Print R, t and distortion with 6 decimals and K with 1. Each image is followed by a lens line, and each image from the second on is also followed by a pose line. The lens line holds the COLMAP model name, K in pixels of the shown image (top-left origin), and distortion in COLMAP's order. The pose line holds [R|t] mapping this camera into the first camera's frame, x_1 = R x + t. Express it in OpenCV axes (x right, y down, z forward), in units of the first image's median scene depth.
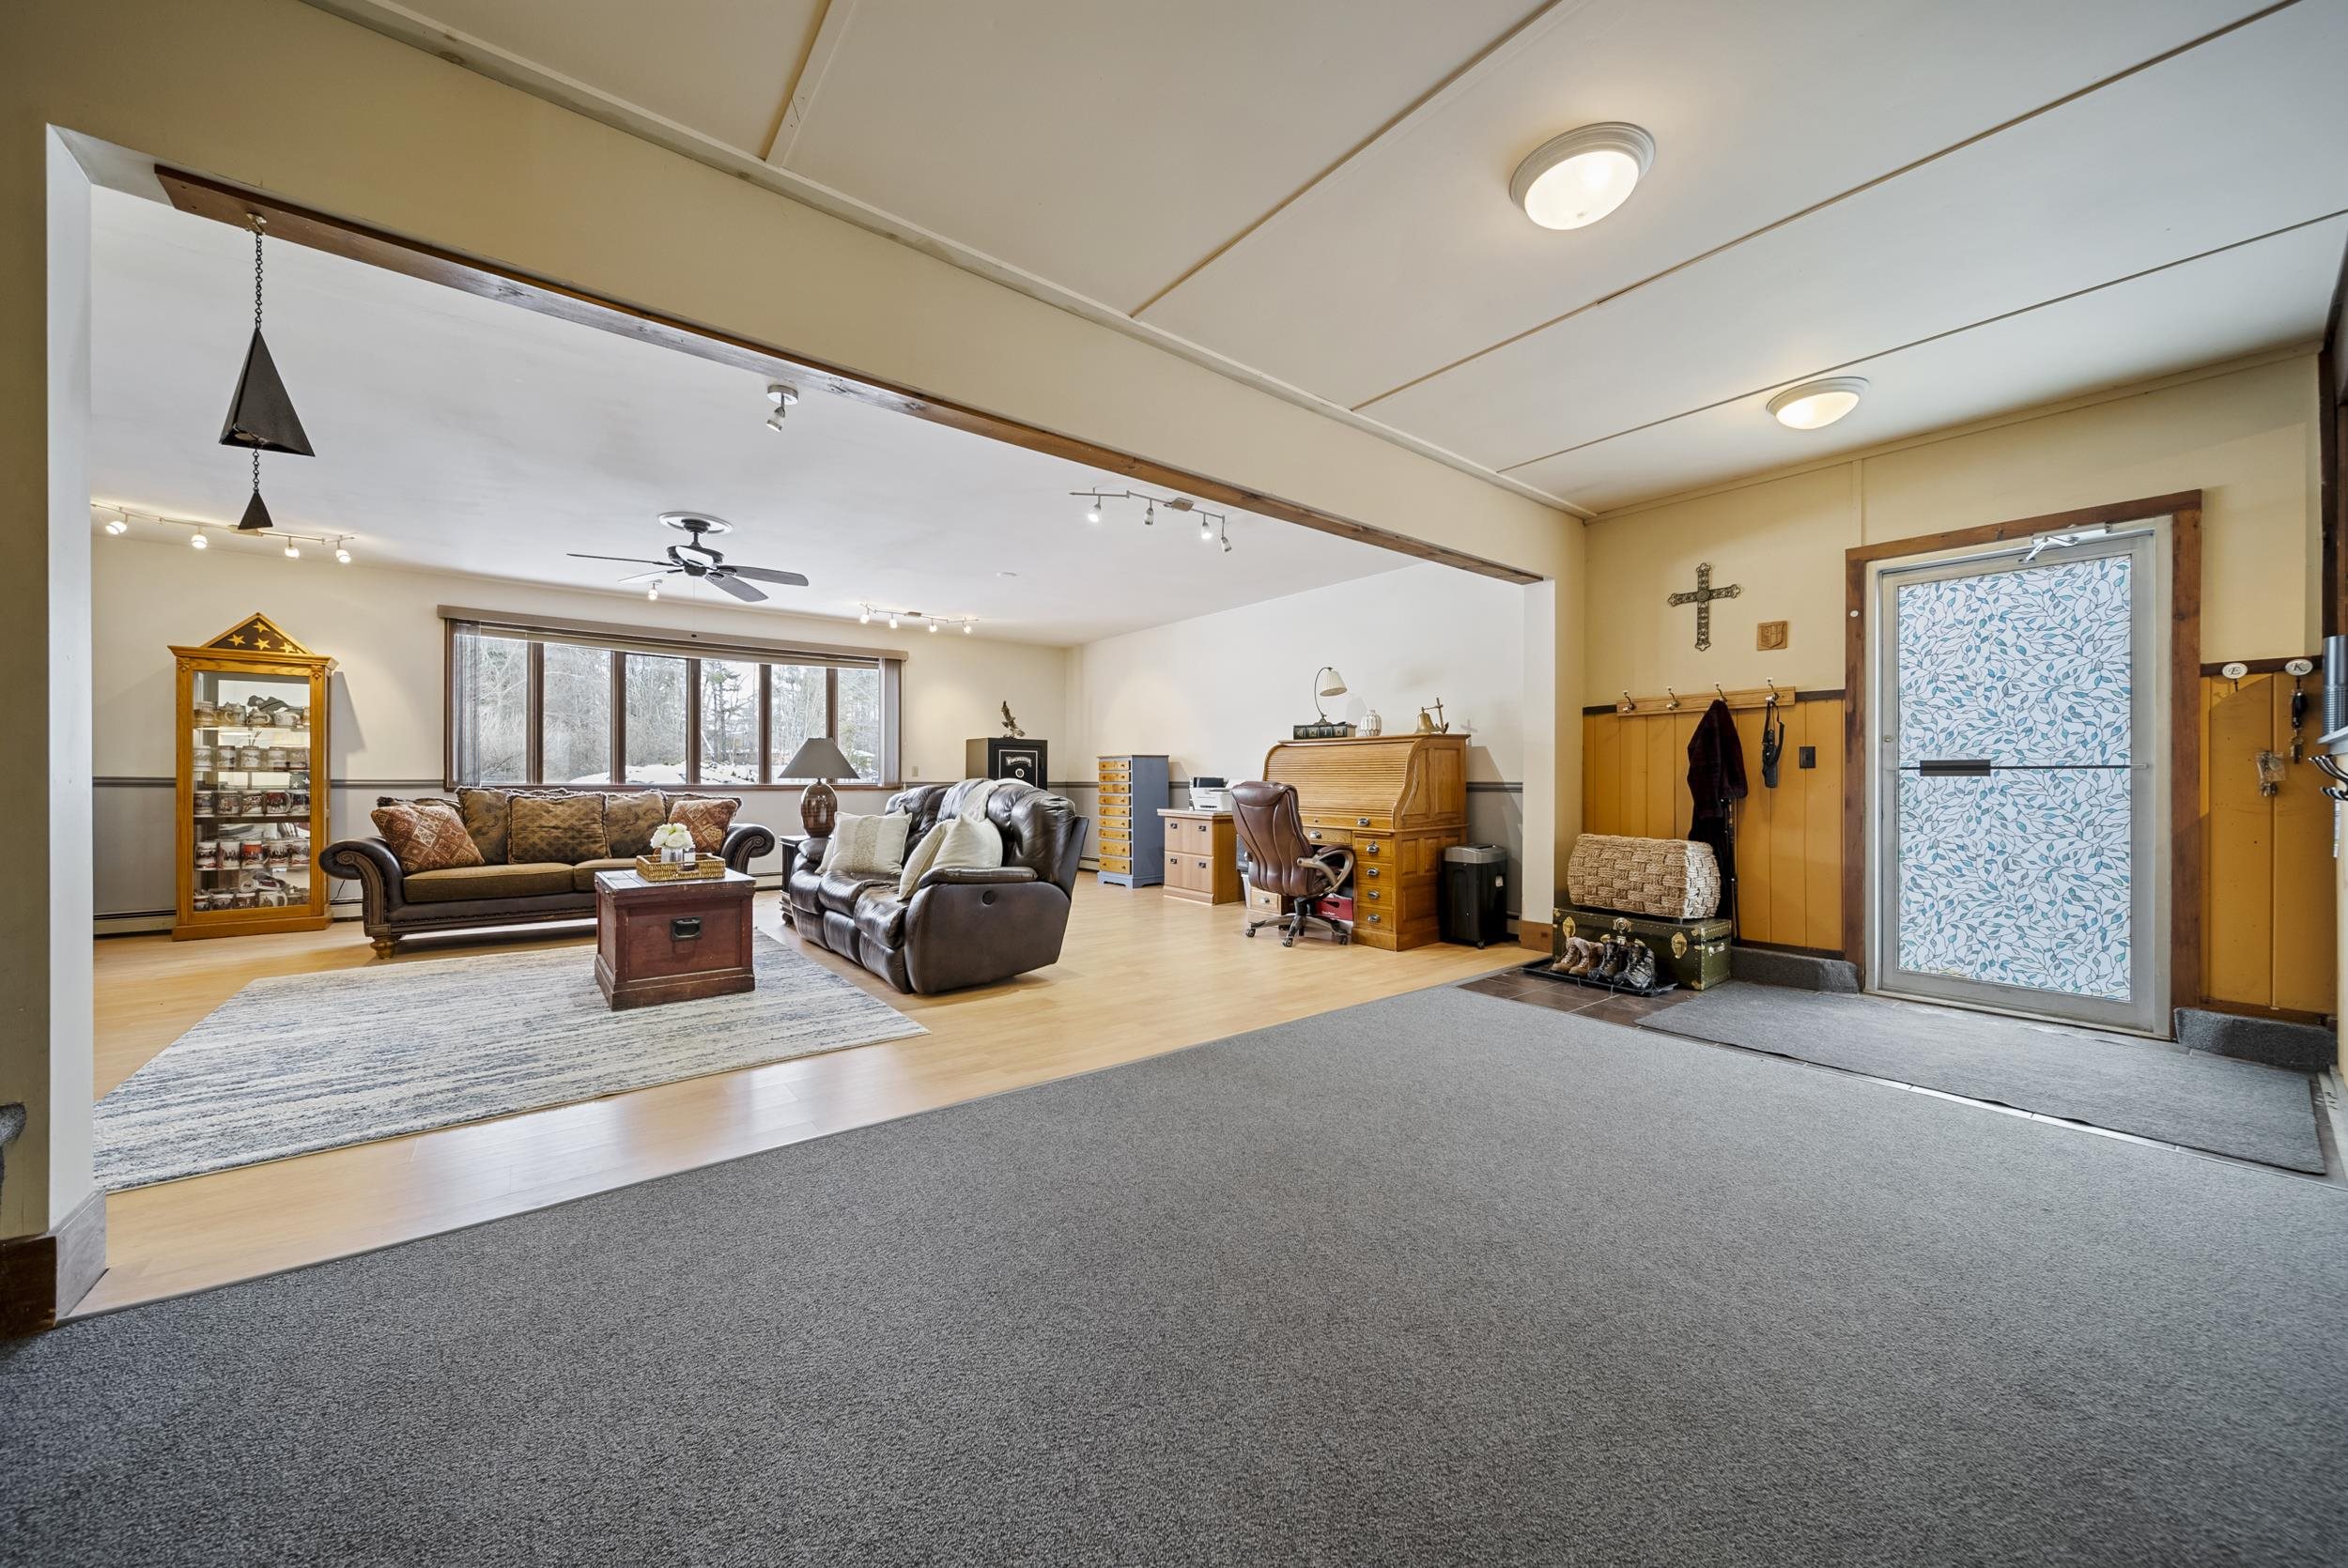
lens RADIAL K [[840.4, 0, 1160.1], [0, 840.4, 782.9], [0, 0, 1]] dist [0.000744, -0.000148]
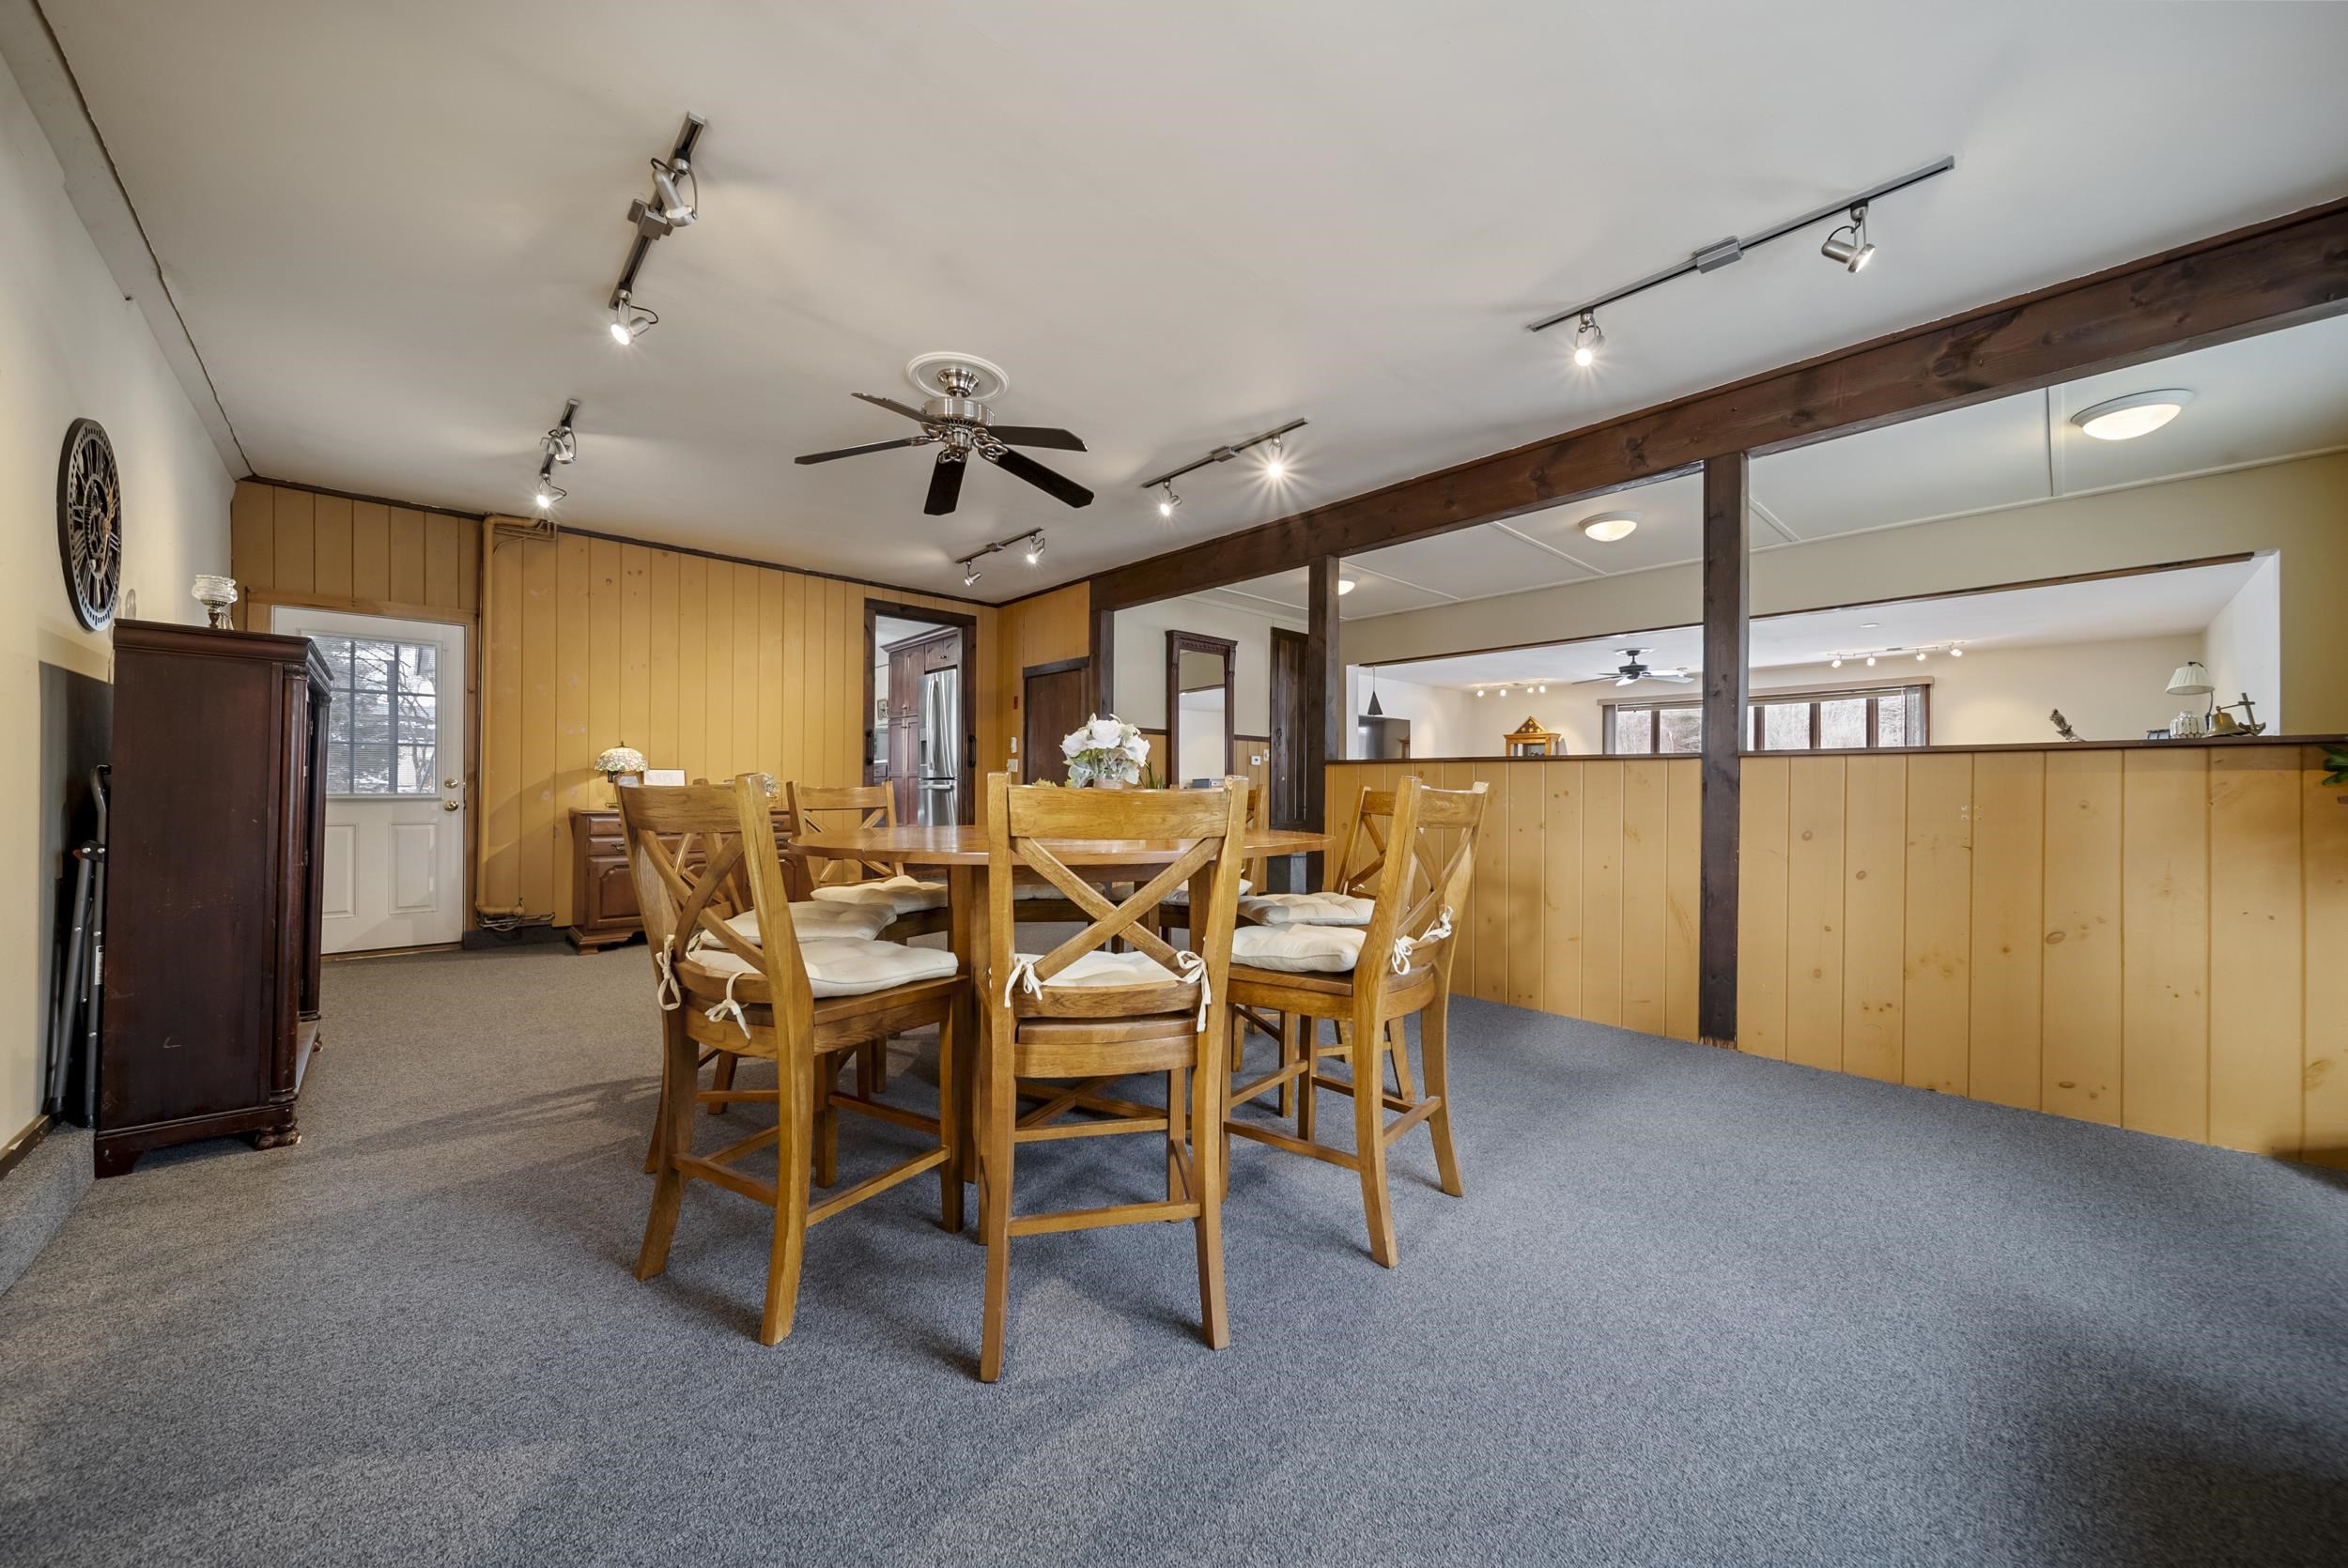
lens RADIAL K [[840.4, 0, 1164.2], [0, 840.4, 787.2], [0, 0, 1]] dist [0.000744, -0.000148]
pose [[0.082956, -0.004247, -0.996544, 1.092283], [-0.006348, 0.999968, -0.004790, 0.005500], [0.996533, 0.006723, 0.082927, -0.167141]]
